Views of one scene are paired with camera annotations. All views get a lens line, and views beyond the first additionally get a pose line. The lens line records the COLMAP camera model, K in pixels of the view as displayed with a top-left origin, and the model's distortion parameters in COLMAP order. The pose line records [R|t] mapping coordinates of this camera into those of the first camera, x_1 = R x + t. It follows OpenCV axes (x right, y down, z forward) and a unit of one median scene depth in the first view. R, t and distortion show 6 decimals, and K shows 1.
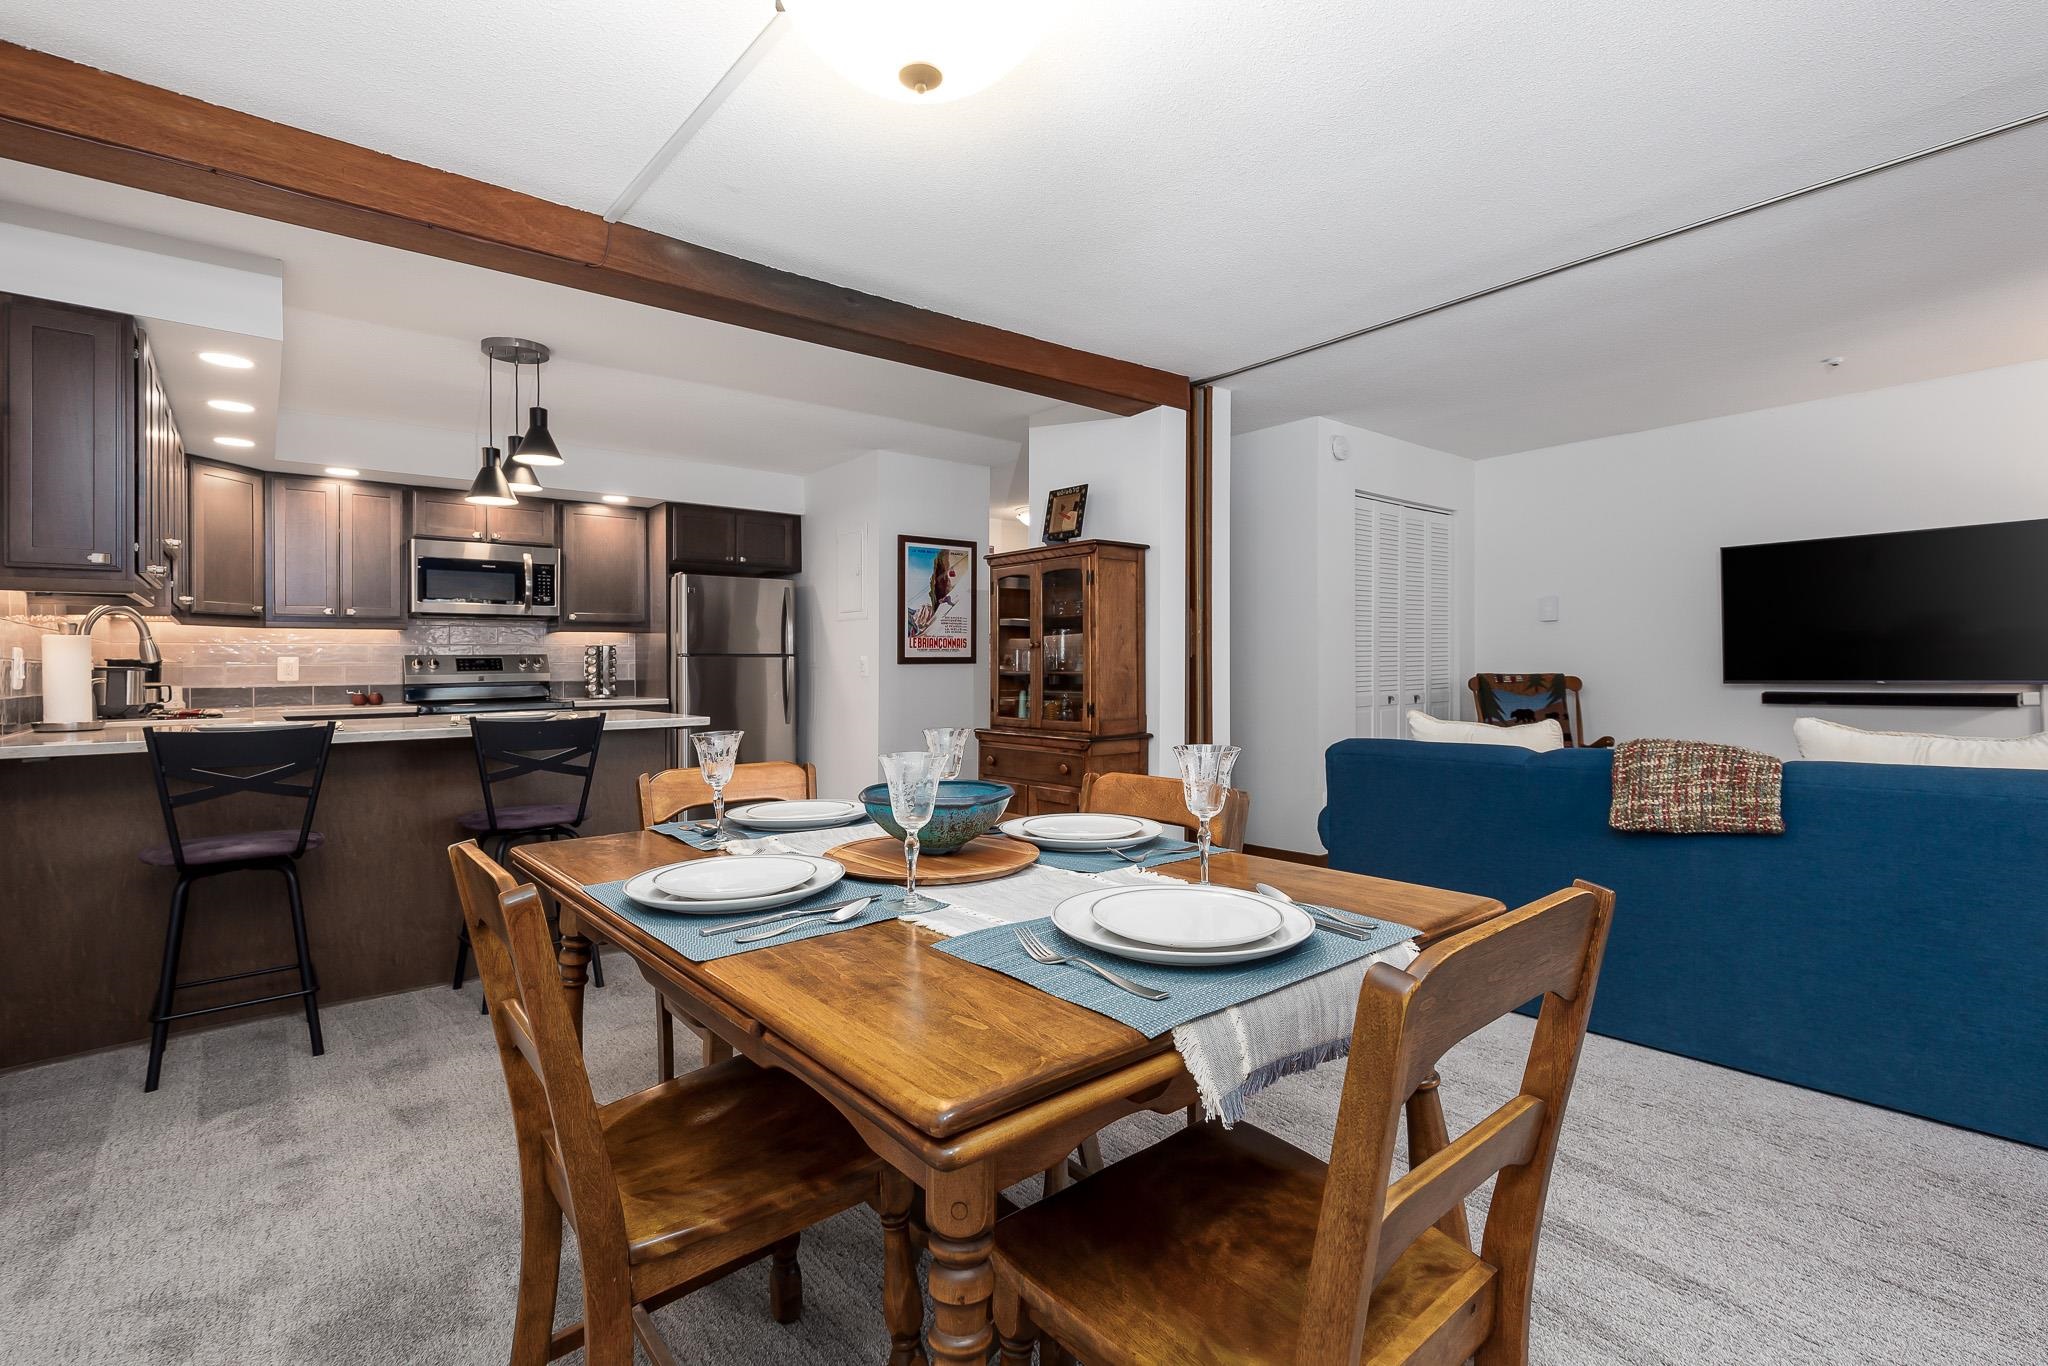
lens RADIAL K [[939.0, 0, 1019.7], [0, 939.0, 676.3], [0, 0, 1]] dist [0.002673, 0.001018]
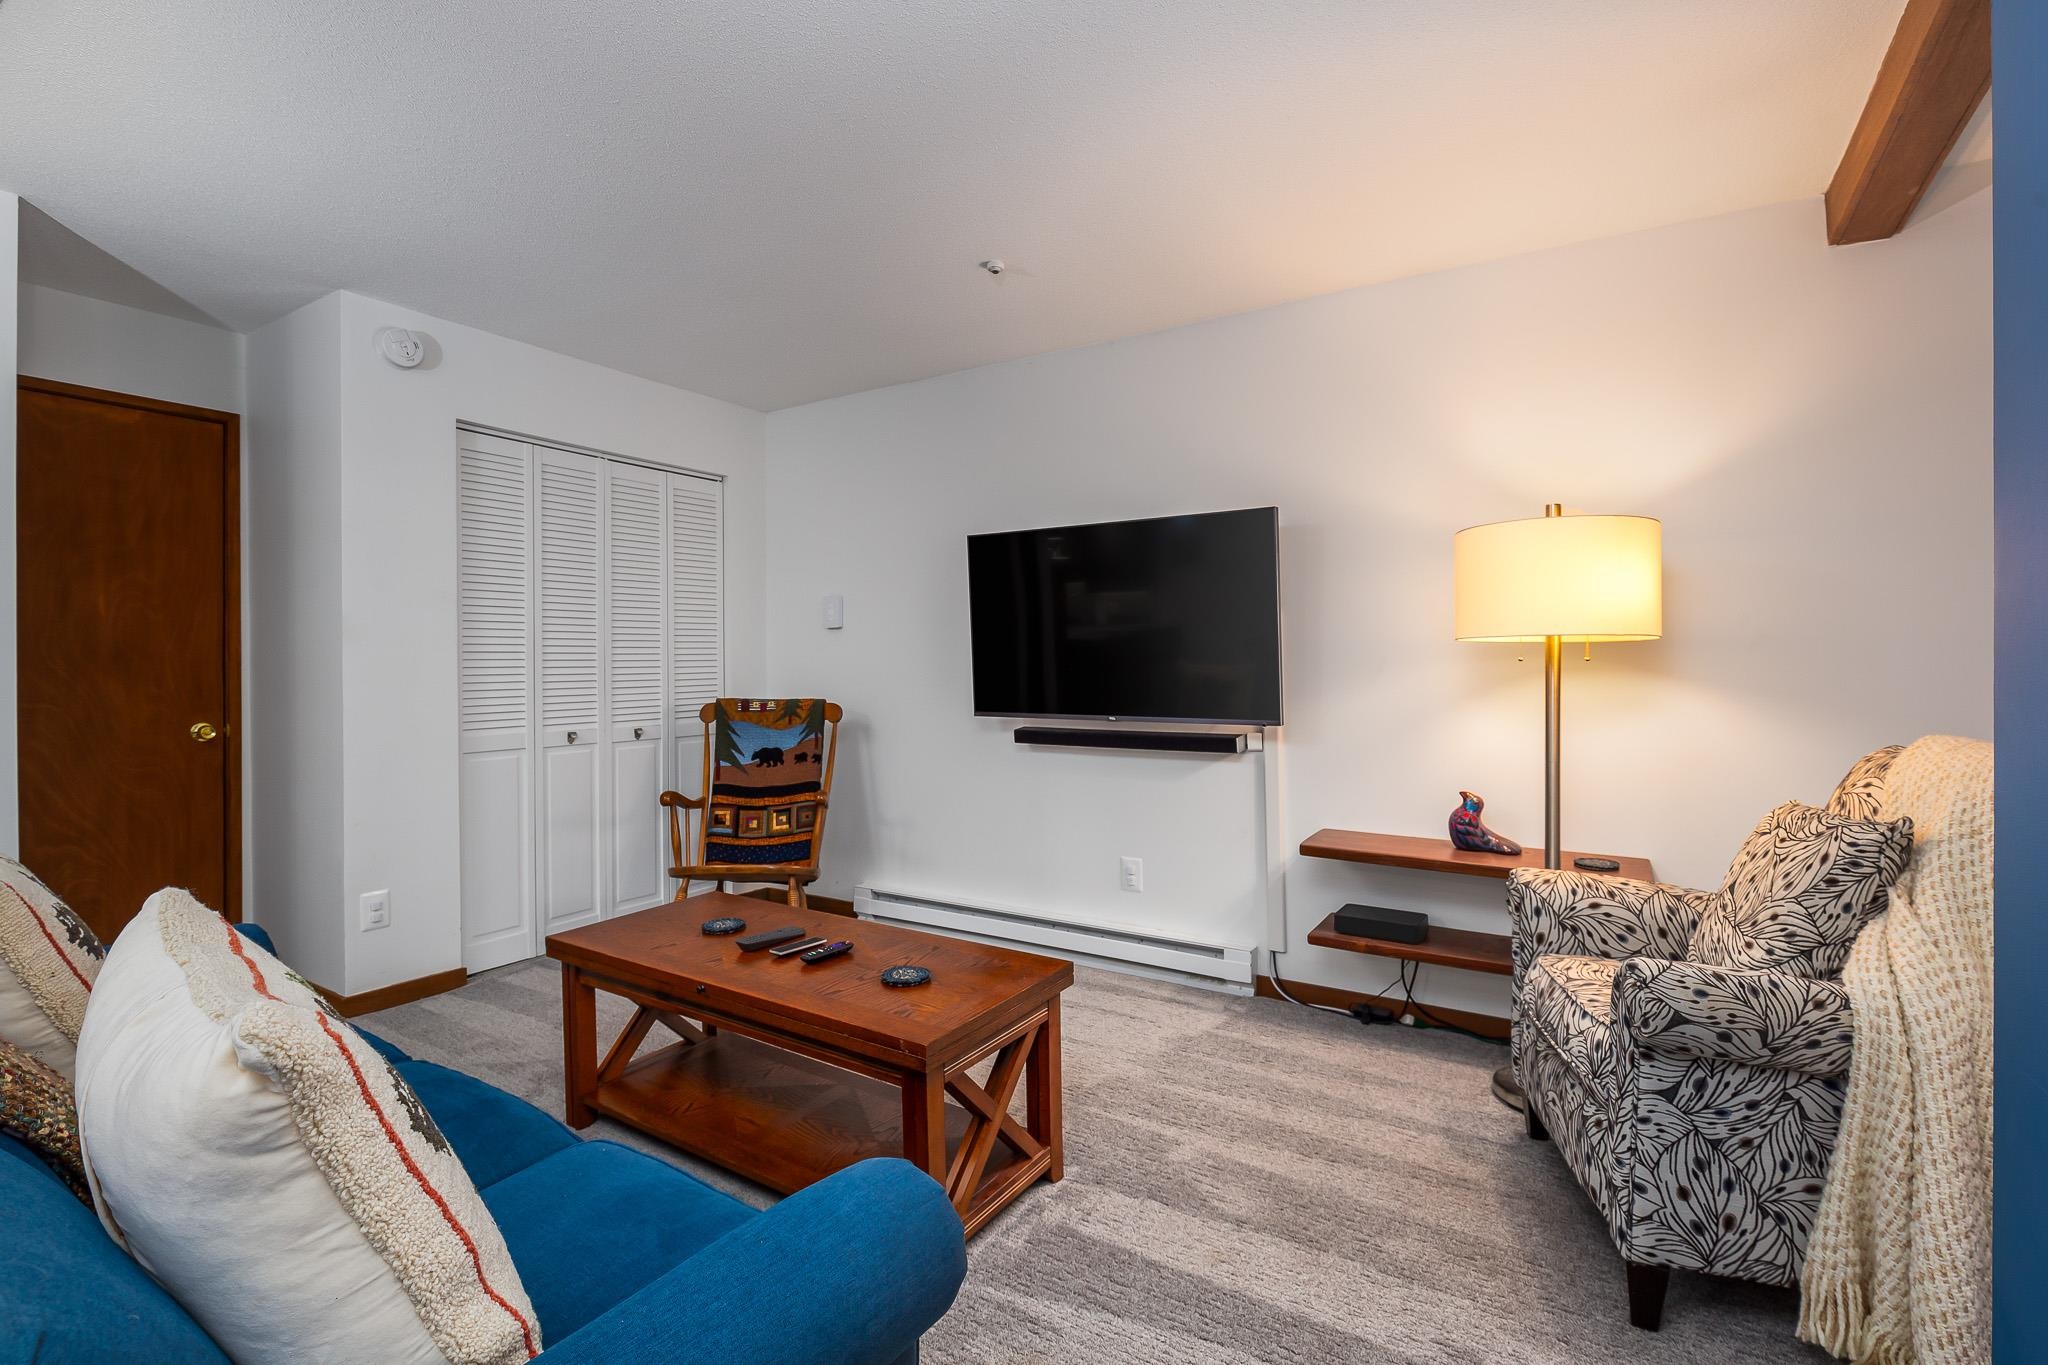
lens RADIAL K [[938.0, 0, 1024.0], [0, 938.0, 682.5], [0, 0, 1]] dist [-0.004353, -0.000794]
pose [[0.954382, 0.005328, 0.298542, 0.561575], [-0.007070, 0.999964, 0.004755, -0.022828], [-0.298506, -0.006649, 0.954385, 0.274300]]
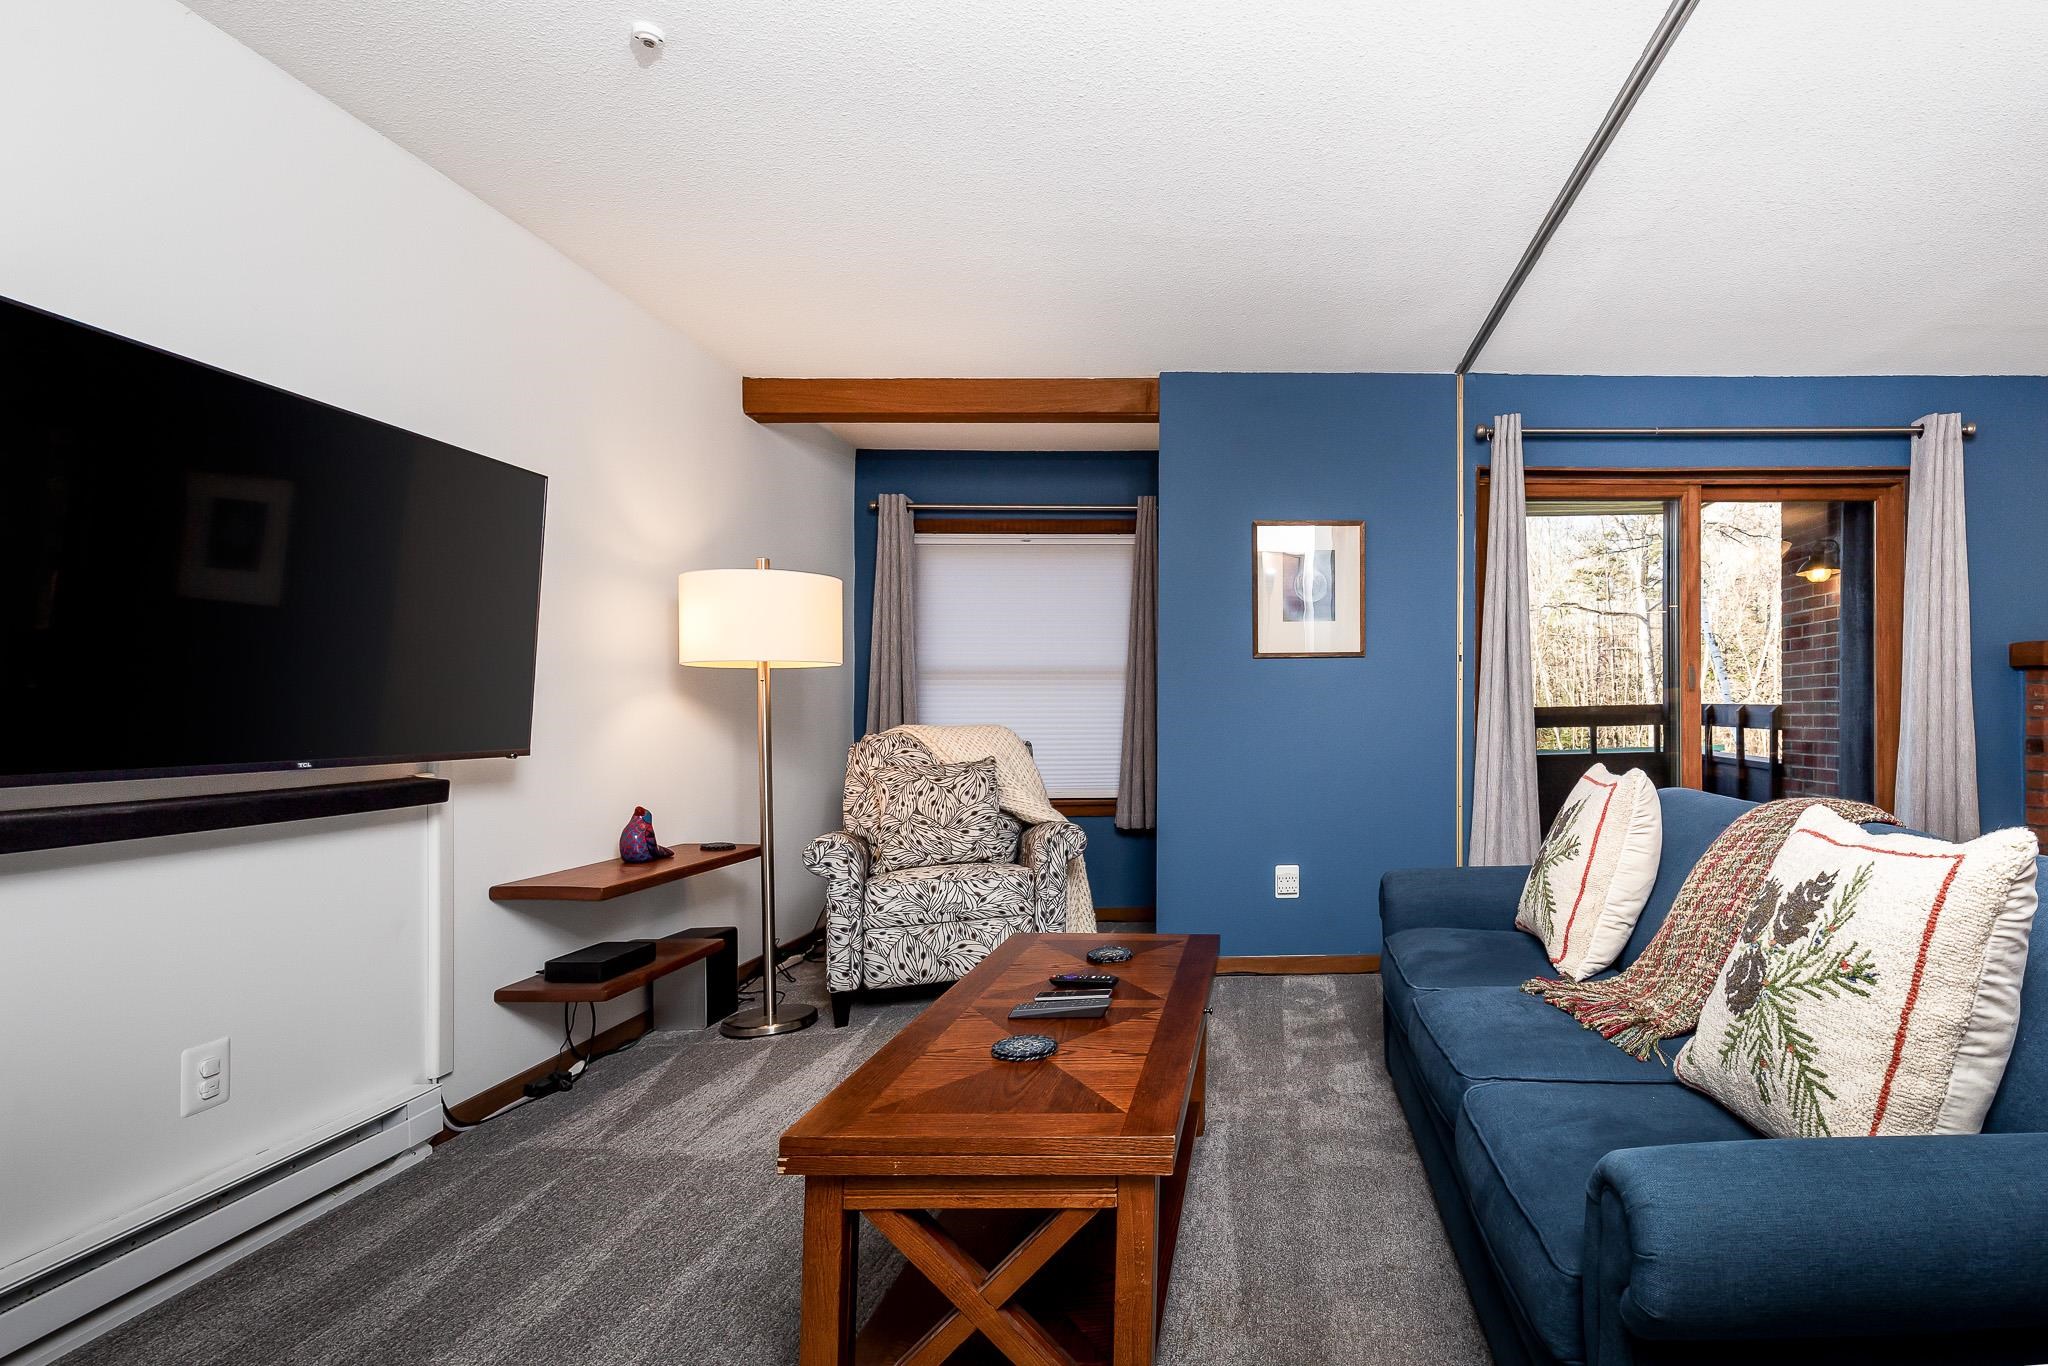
lens RADIAL K [[1035.6, 0, 1332.7], [0, 1035.6, 669.4], [0, 0, 1]] dist [0.024368, -0.000278]
pose [[-0.801658, 0.039821, 0.596455, 0.252075], [0.020766, 0.999032, -0.038788, -0.006600], [-0.597422, -0.018709, -0.801709, 0.993931]]
